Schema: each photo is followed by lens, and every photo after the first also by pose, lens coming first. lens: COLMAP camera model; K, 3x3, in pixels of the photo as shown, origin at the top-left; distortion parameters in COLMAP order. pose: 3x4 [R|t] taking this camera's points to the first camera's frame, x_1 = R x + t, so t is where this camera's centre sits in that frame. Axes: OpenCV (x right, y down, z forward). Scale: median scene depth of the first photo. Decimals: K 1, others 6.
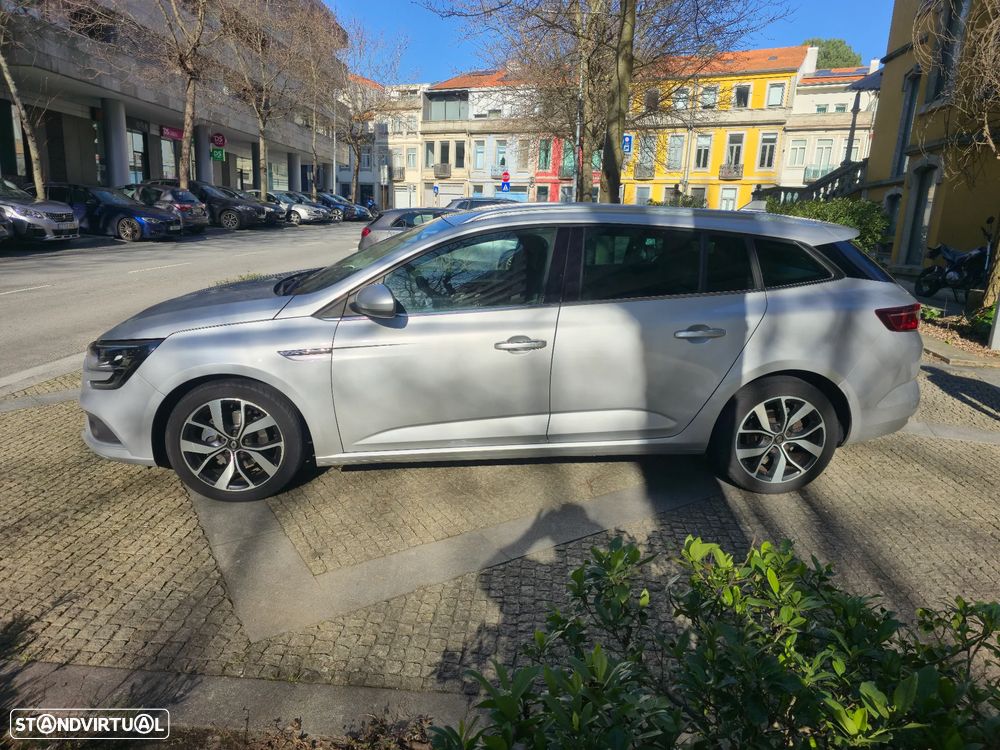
lens RADIAL K [[660.0, 0, 514.4], [0, 660.0, 379.5], [0, 0, 1]] dist [0.070713, -0.065766]
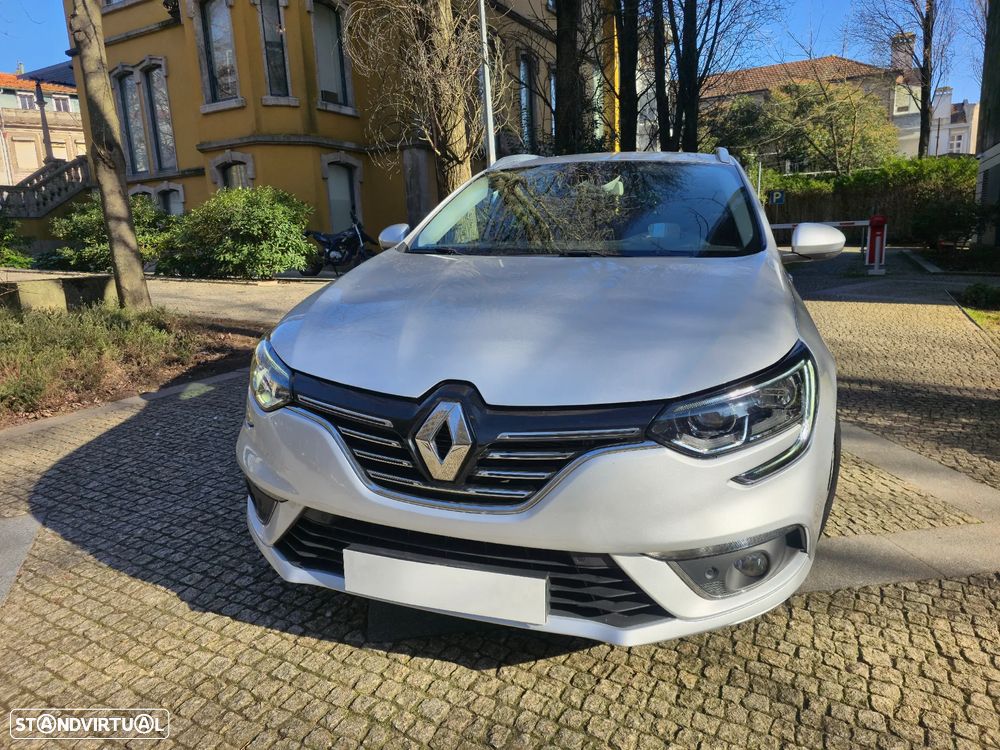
lens RADIAL K [[673.2, 0, 499.4], [0, 673.2, 358.2], [0, 0, 1]] dist [0.048460, -0.044535]
pose [[0.406956, -0.221116, 0.886281, -0.157849], [0.259492, 0.958270, 0.119925, -0.025433], [-0.875815, 0.181178, 0.447351, 0.132881]]
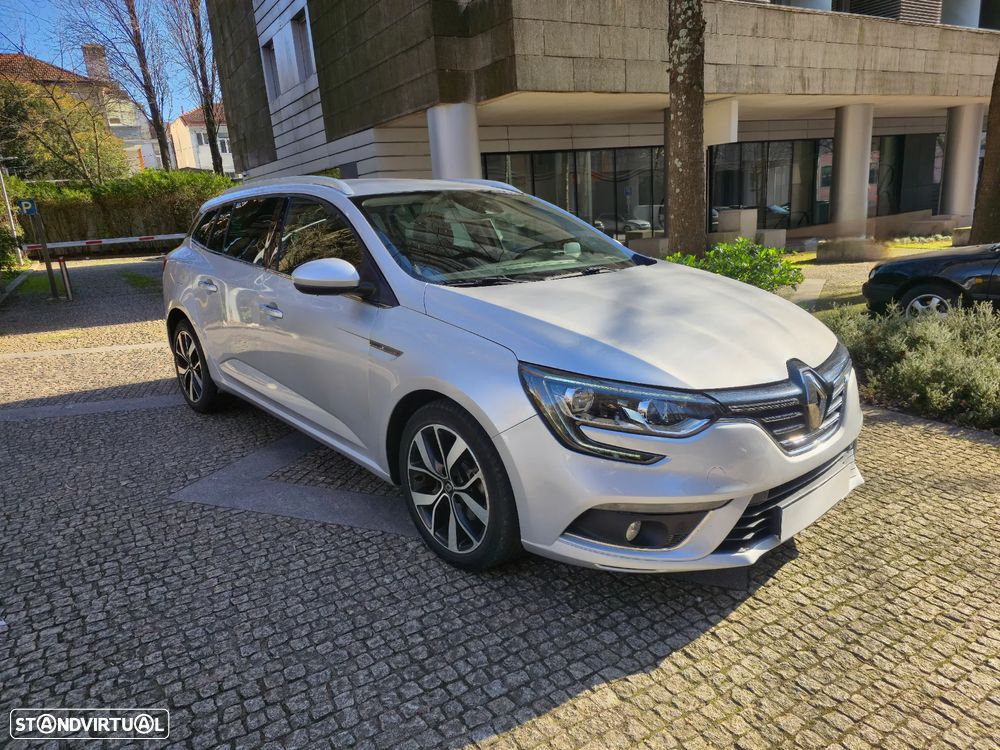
lens RADIAL K [[667.8, 0, 500.0], [0, 667.8, 375.0], [0, 0, 1]] dist [0.050029, -0.044643]
pose [[-0.598653, -0.205123, 0.774299, -0.148291], [0.219117, 0.887848, 0.404615, -0.065353], [-0.770456, 0.411886, -0.486567, 0.257218]]
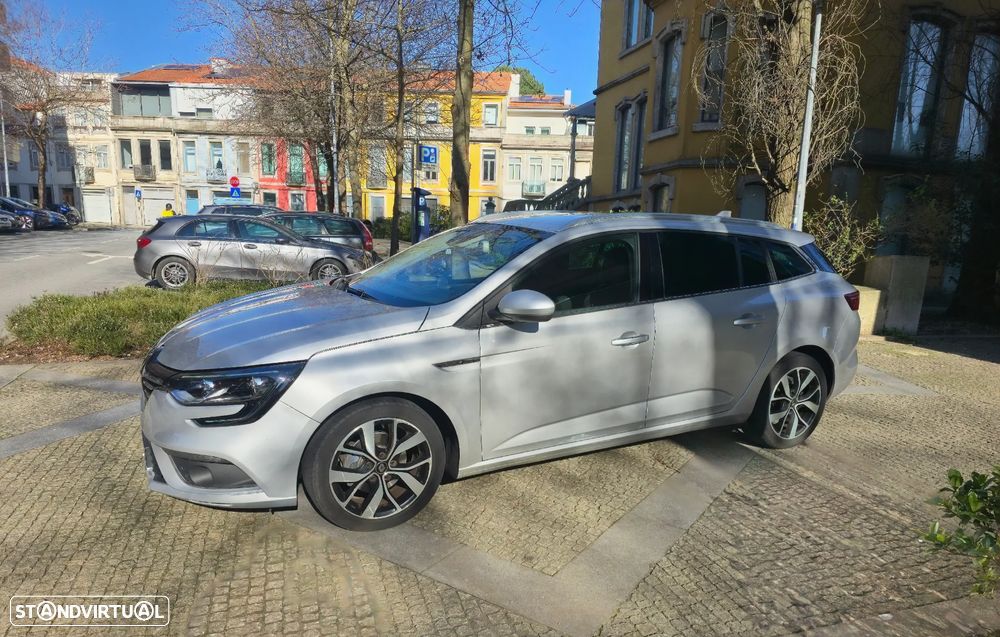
lens RADIAL K [[657.4, 0, 510.9], [0, 657.4, 380.4], [0, 0, 1]] dist [0.053580, -0.039007]
pose [[0.917432, -0.093405, 0.386775, -0.084023], [0.097323, 0.995208, 0.009488, -0.002201], [-0.385807, 0.028938, 0.922125, 0.009771]]
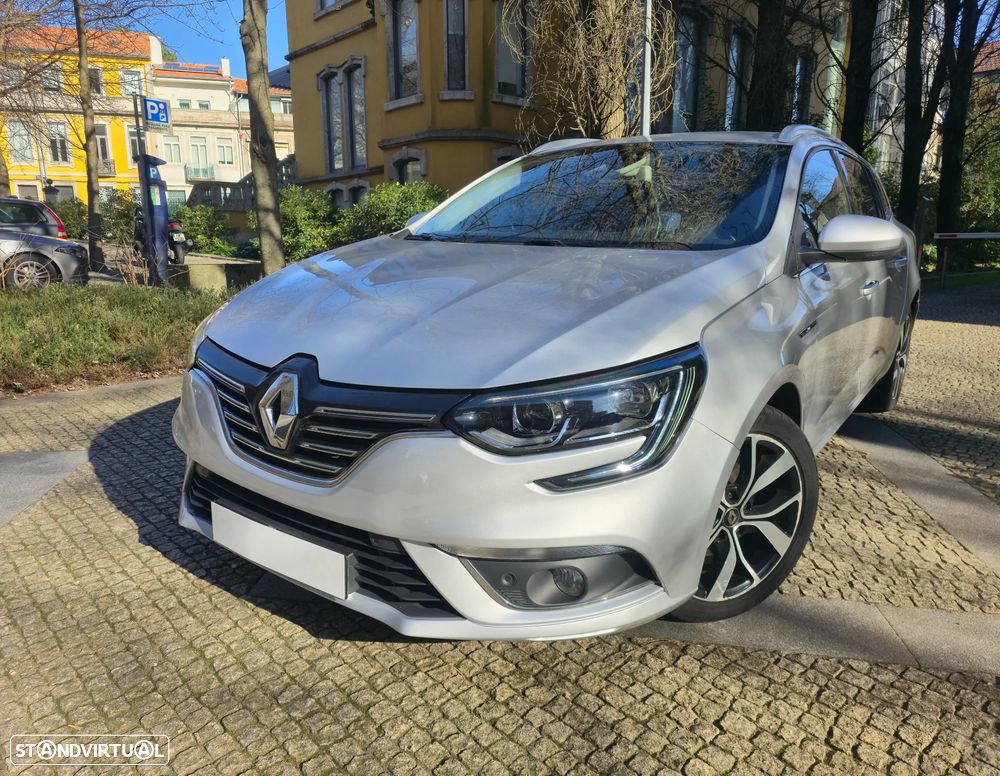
lens RADIAL K [[713.0, 0, 446.6], [0, 713.0, 391.9], [0, 0, 1]] dist [0.057785, -0.056998]
pose [[0.698989, -0.193000, 0.688596, -0.139722], [0.198739, 0.977389, 0.072204, -0.013811], [-0.686962, 0.086381, 0.721541, 0.101574]]
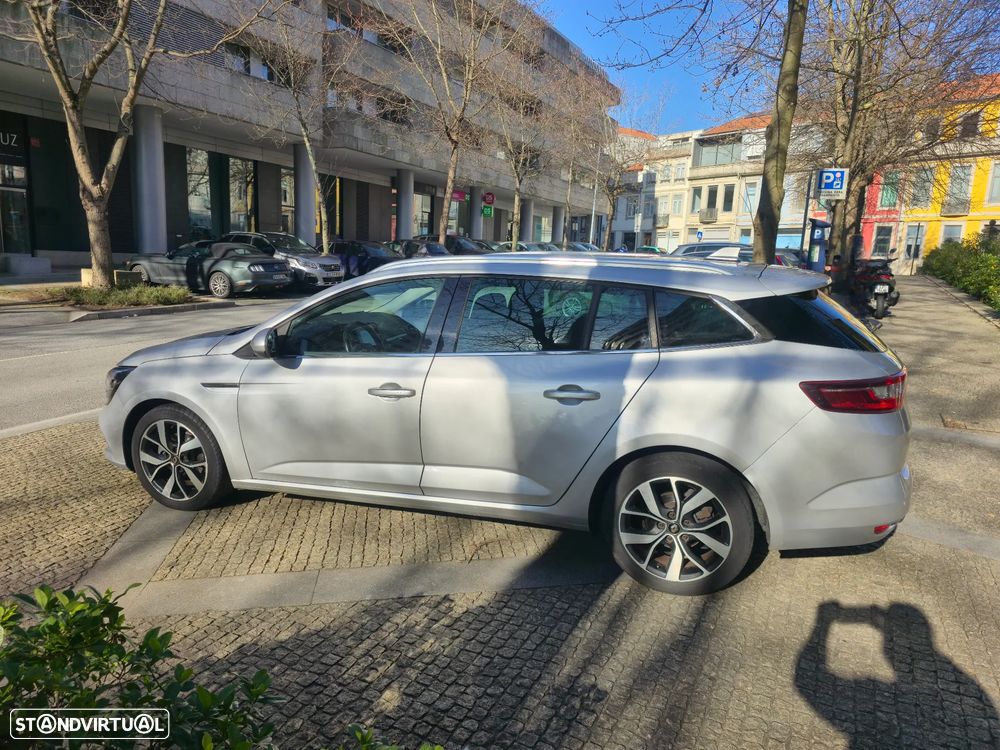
lens RADIAL K [[667.8, 0, 500.0], [0, 667.8, 375.0], [0, 0, 1]] dist [0.050029, -0.044643]
pose [[0.910866, 0.060995, -0.408169, 0.079995], [-0.091252, 0.994305, -0.055053, -0.005241], [0.402487, 0.087392, 0.911245, 0.019218]]
